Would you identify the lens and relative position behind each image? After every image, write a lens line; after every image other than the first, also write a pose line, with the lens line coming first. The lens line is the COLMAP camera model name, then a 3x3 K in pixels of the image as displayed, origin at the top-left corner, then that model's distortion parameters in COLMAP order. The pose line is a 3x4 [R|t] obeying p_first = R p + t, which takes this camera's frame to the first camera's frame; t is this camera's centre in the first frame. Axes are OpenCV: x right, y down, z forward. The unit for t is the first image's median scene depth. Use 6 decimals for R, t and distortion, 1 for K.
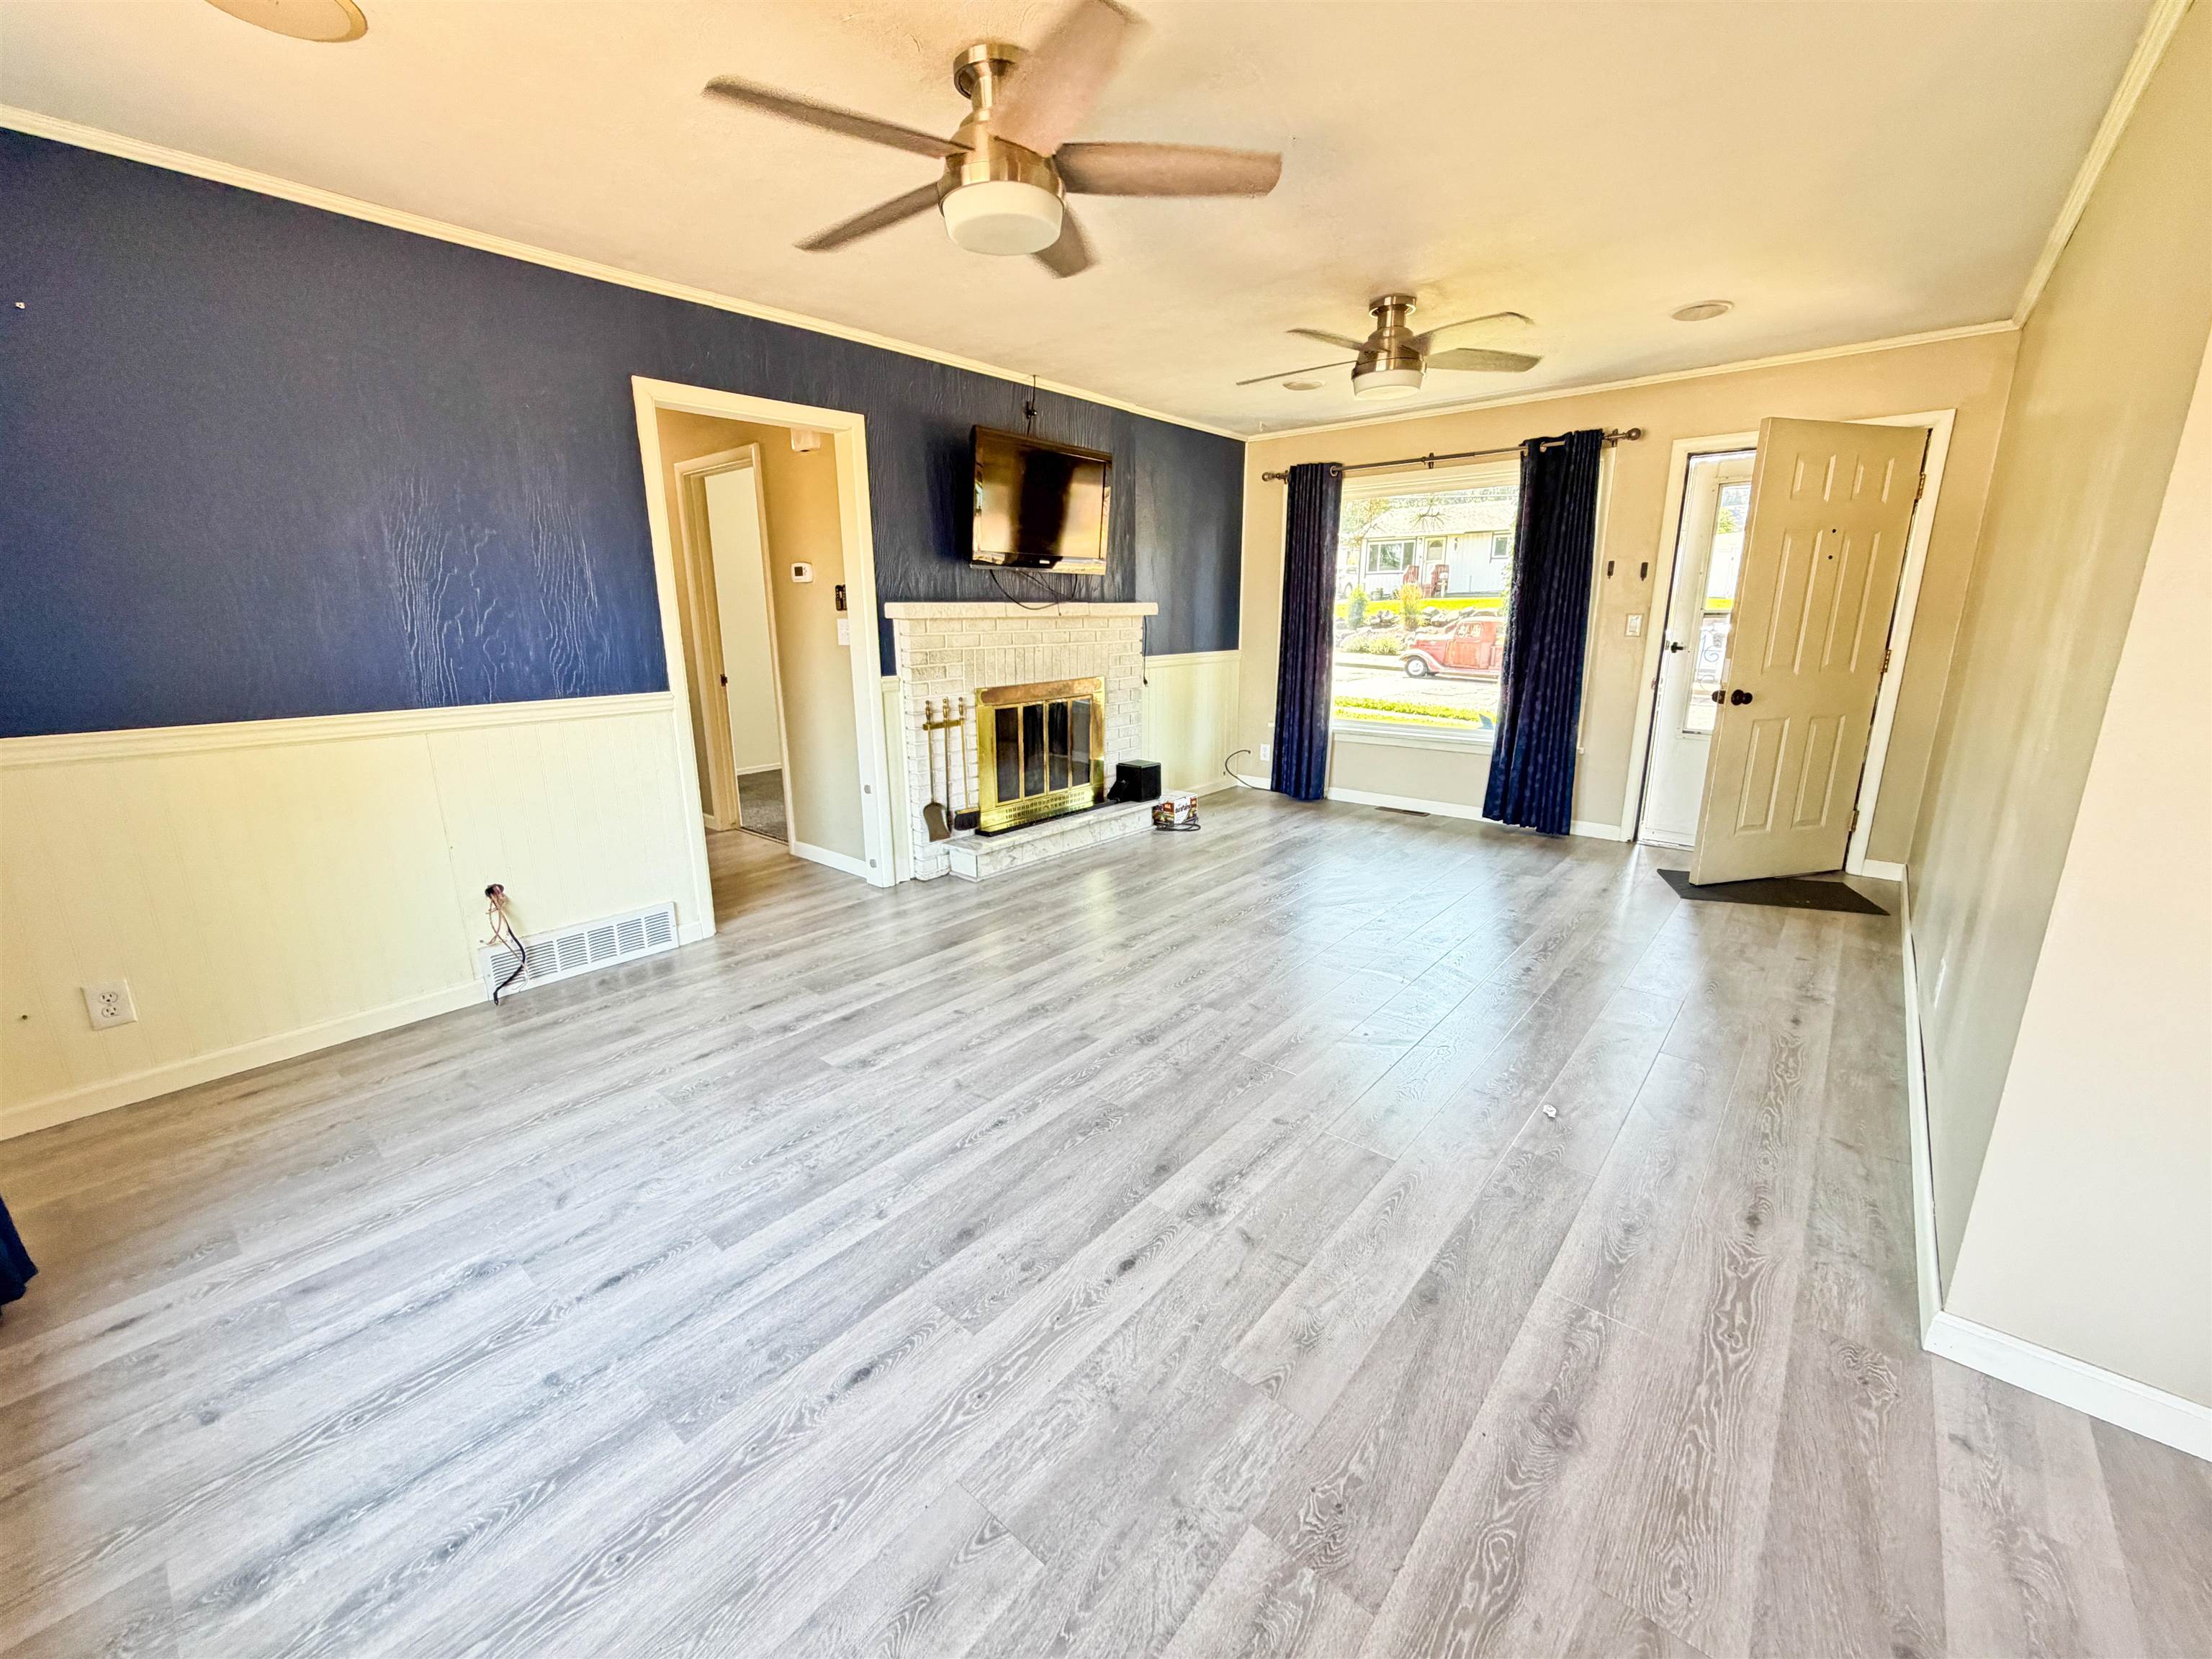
lens RADIAL K [[881.1, 0, 1102.4], [0, 881.1, 828.9], [0, 0, 1]] dist [0.004205, -0.001531]
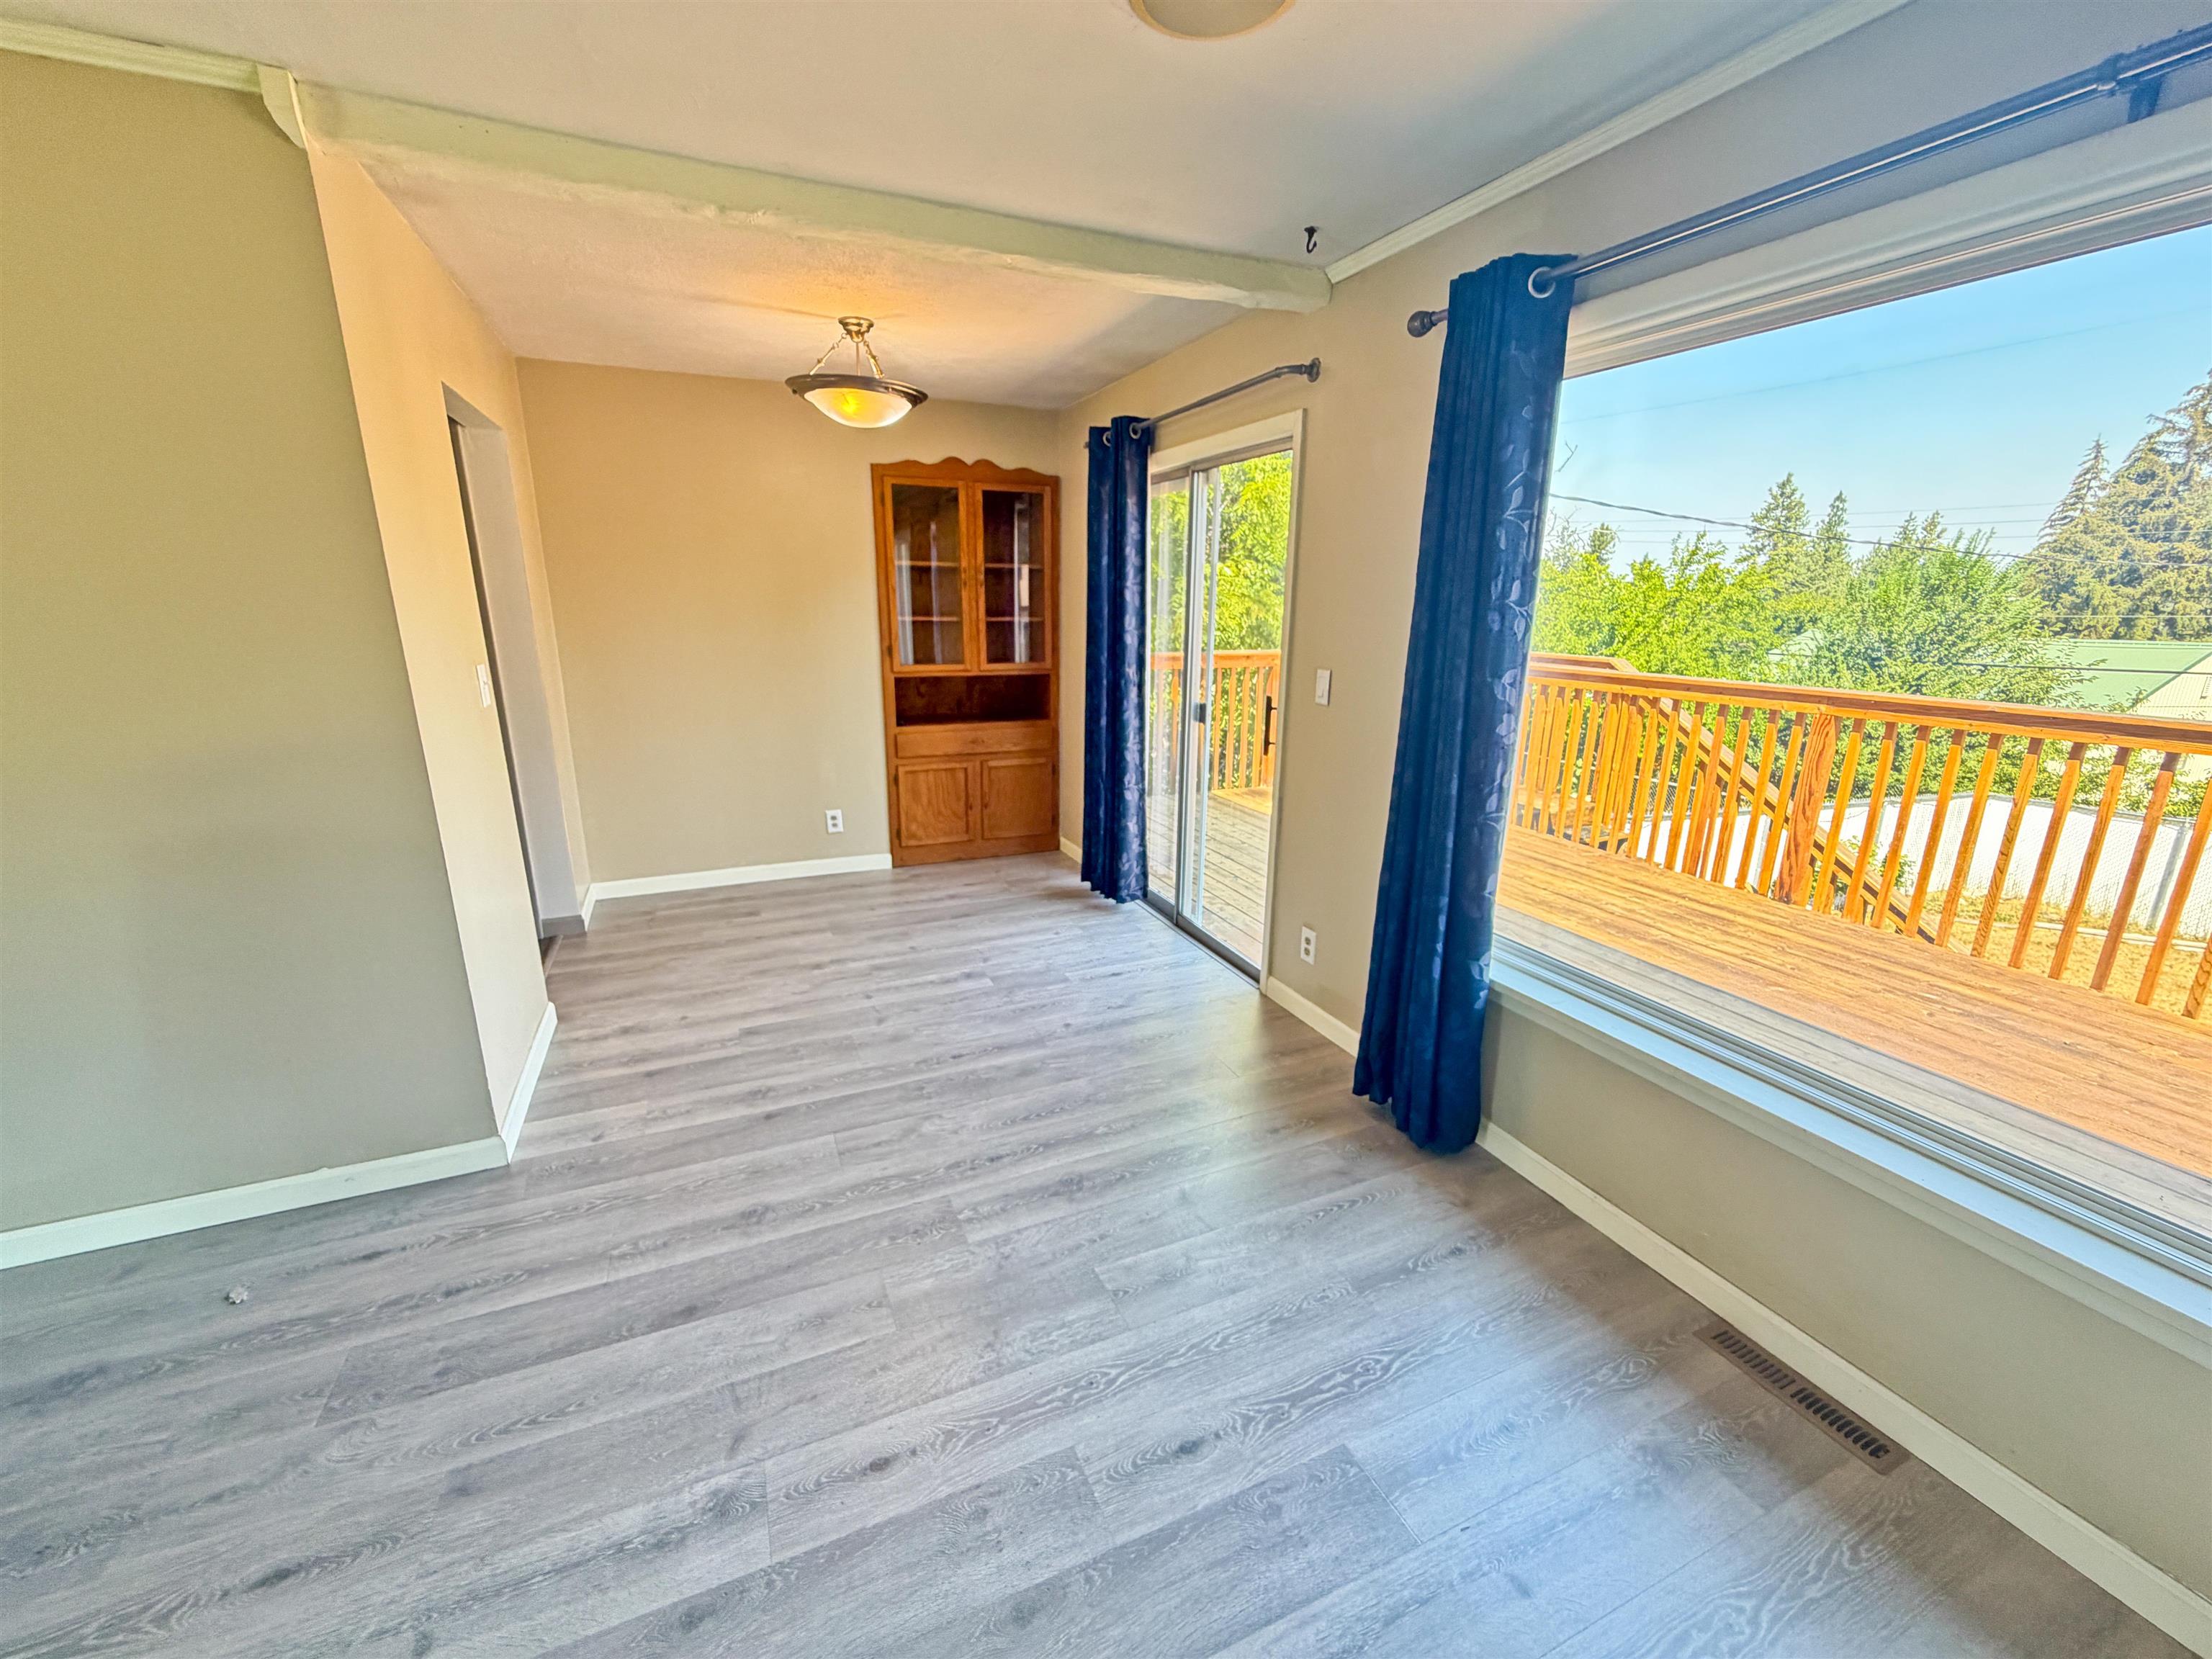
lens RADIAL K [[881.1, 0, 1101.9], [0, 881.1, 826.8], [0, 0, 1]] dist [0.004205, -0.001531]
pose [[-0.902075, -0.105316, 0.418533, -0.278510], [0.106362, 0.885608, 0.452091, -0.252388], [-0.418268, 0.452336, -0.787683, 0.793255]]
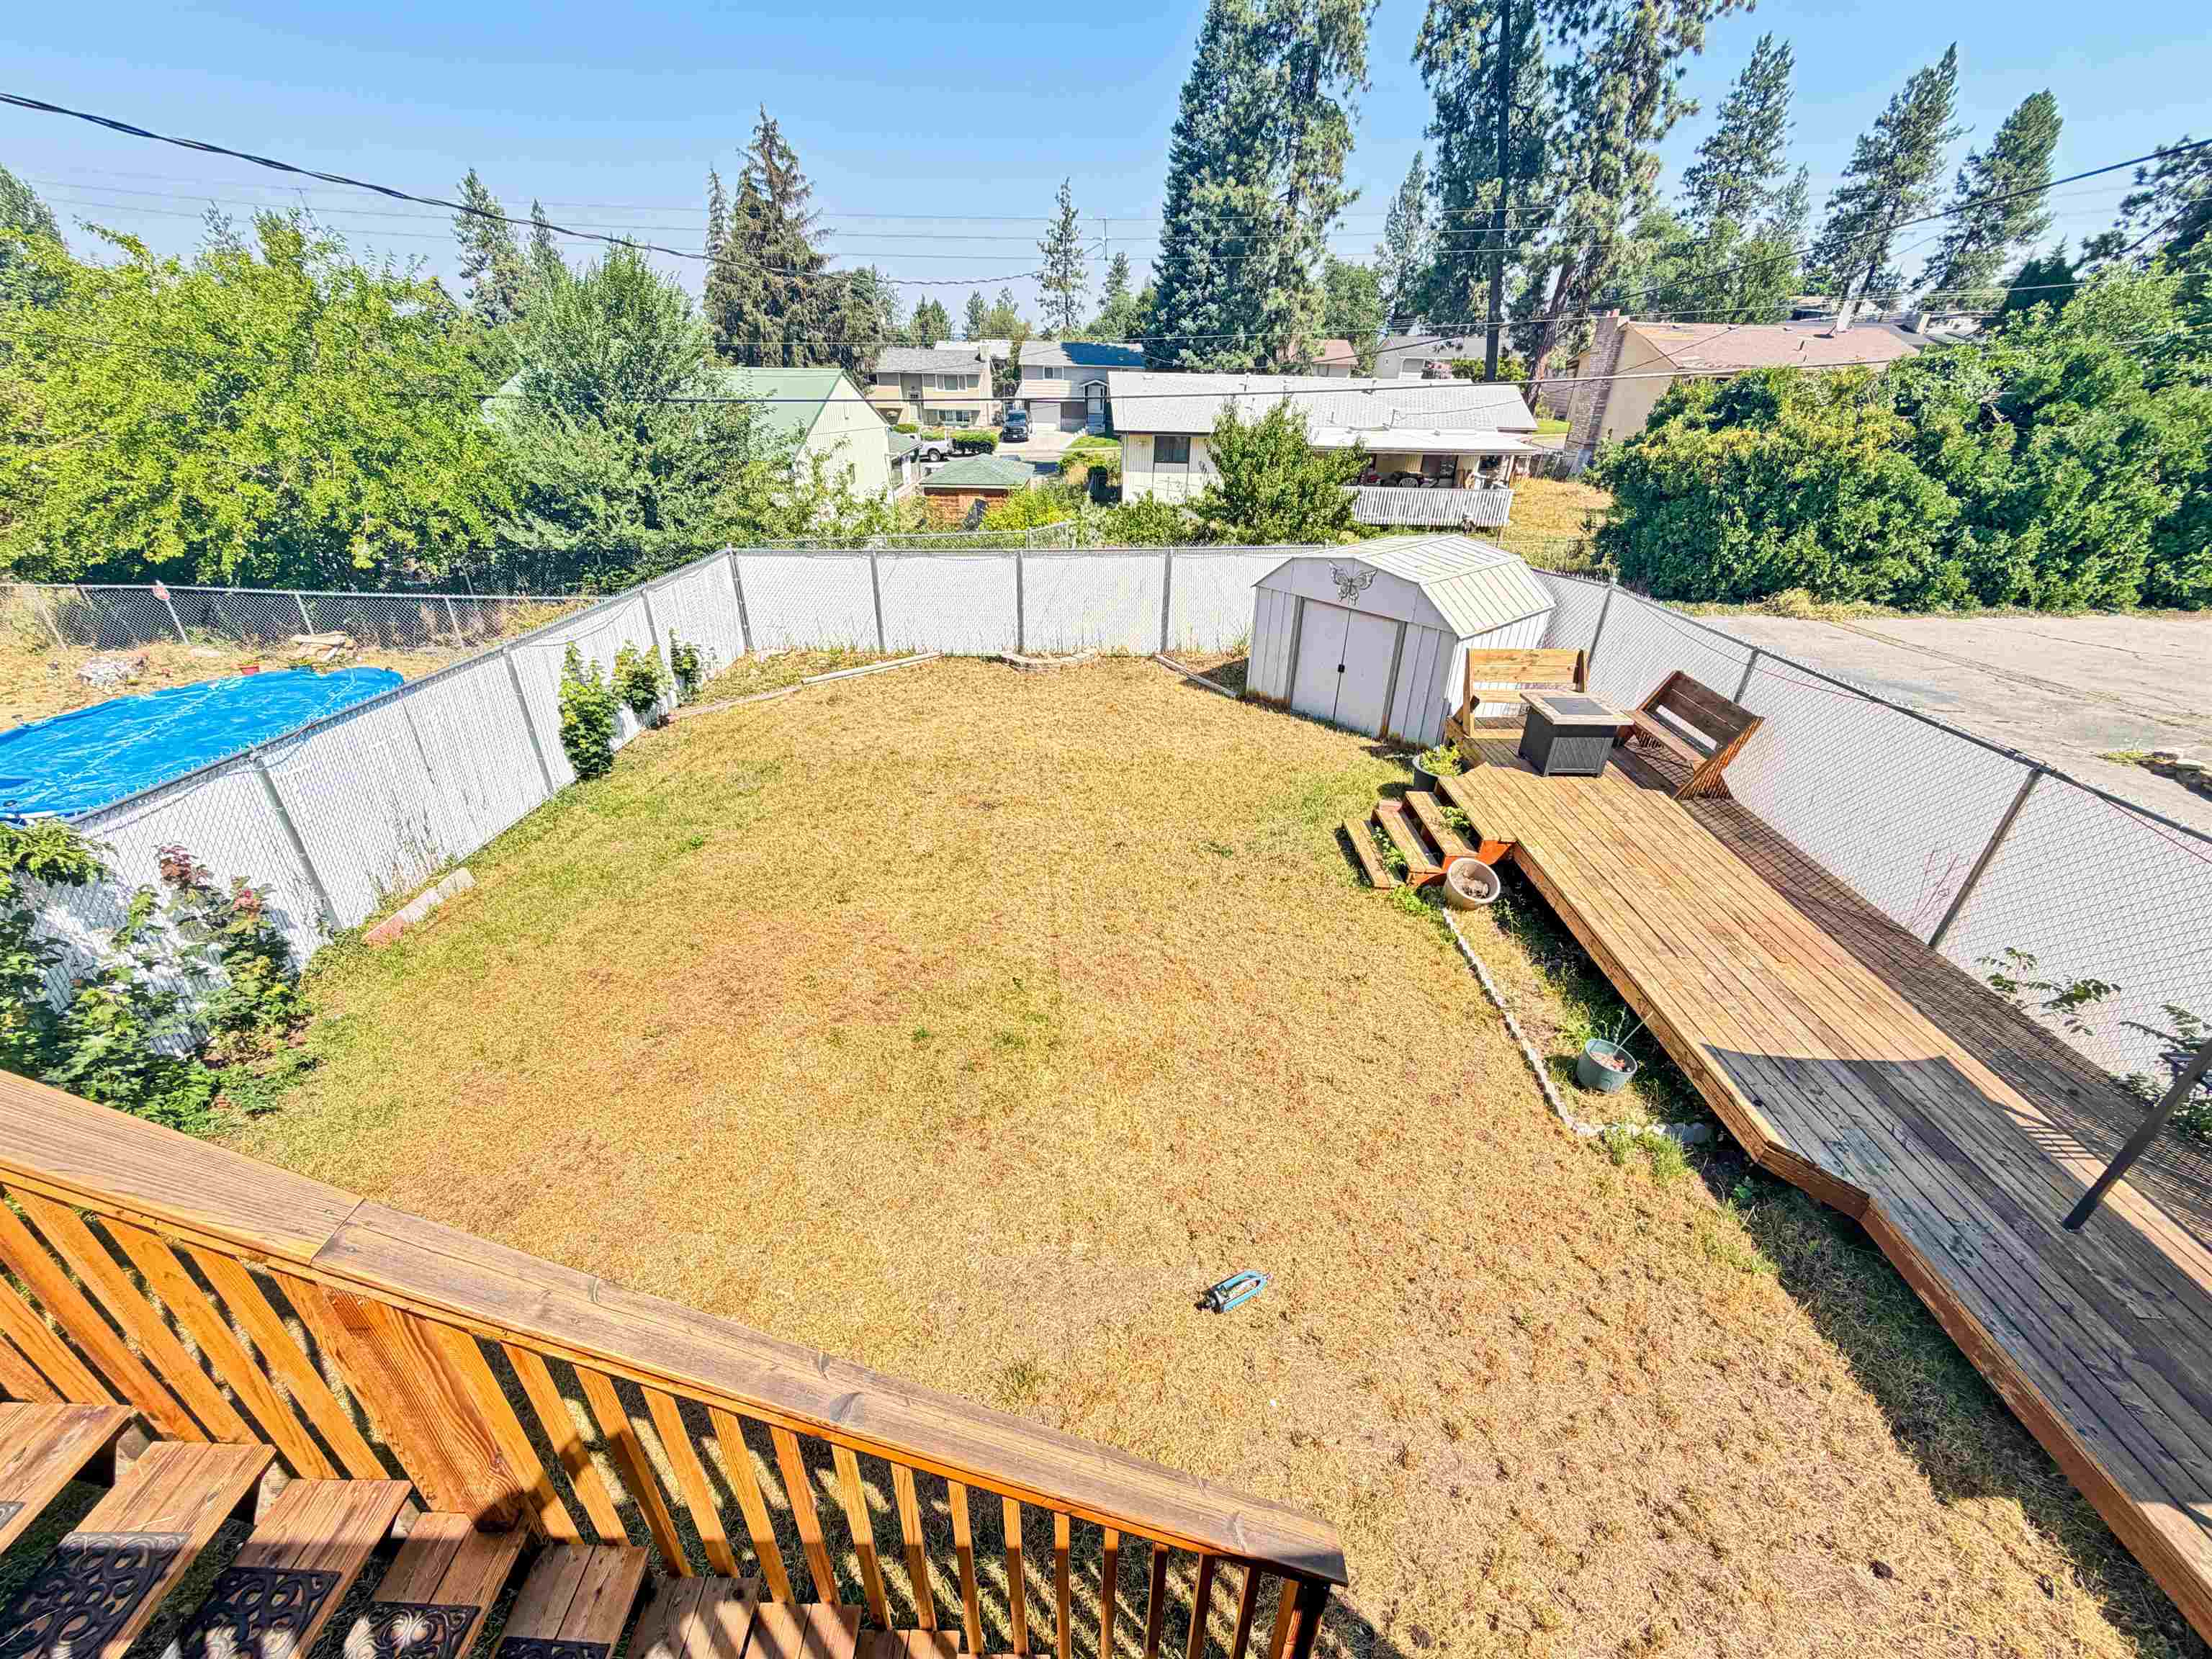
lens RADIAL K [[881.1, 0, 1102.9], [0, 881.1, 827.8], [0, 0, 1]] dist [0.004205, -0.001531]
pose [[-0.763645, 0.307848, -0.567518, -1.021960], [-0.167757, 0.754205, 0.634849, 0.137000], [0.623462, 0.580004, -0.524300, -0.676986]]
